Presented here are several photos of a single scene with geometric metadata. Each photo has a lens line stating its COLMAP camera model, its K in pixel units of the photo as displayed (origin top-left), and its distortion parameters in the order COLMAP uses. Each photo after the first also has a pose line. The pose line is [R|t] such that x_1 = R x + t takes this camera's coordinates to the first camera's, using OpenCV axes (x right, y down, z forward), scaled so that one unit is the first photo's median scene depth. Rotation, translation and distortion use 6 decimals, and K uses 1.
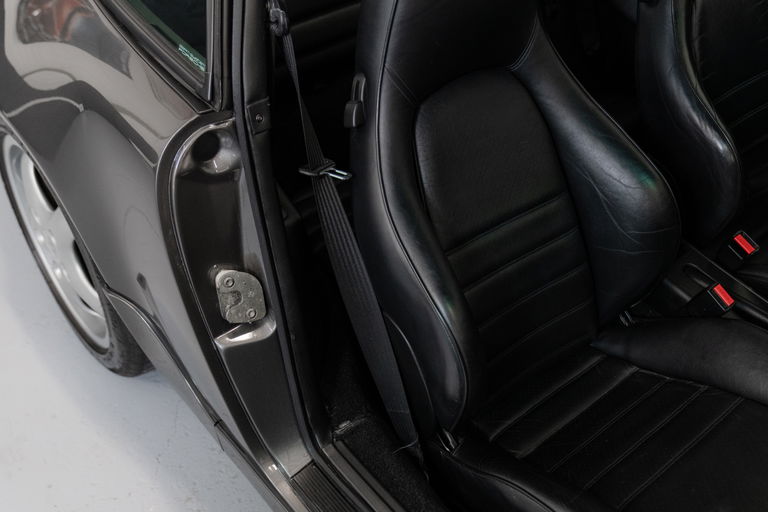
lens RADIAL K [[803.1, 0, 387.3], [0, 803.1, 256.7], [0, 0, 1]] dist [0.012726, 0.000000]
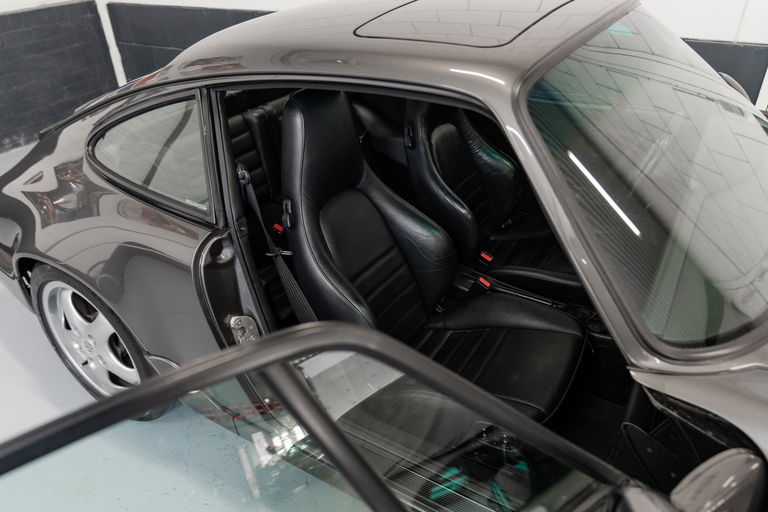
lens RADIAL K [[529.1, 0, 379.9], [0, 529.1, 259.2], [0, 0, 1]] dist [0.001261, 0.003805]
pose [[0.946276, -0.190054, 0.261612, -0.164383], [0.225135, 0.967969, -0.111134, 0.088052], [-0.232111, 0.164061, 0.958754, -0.201223]]
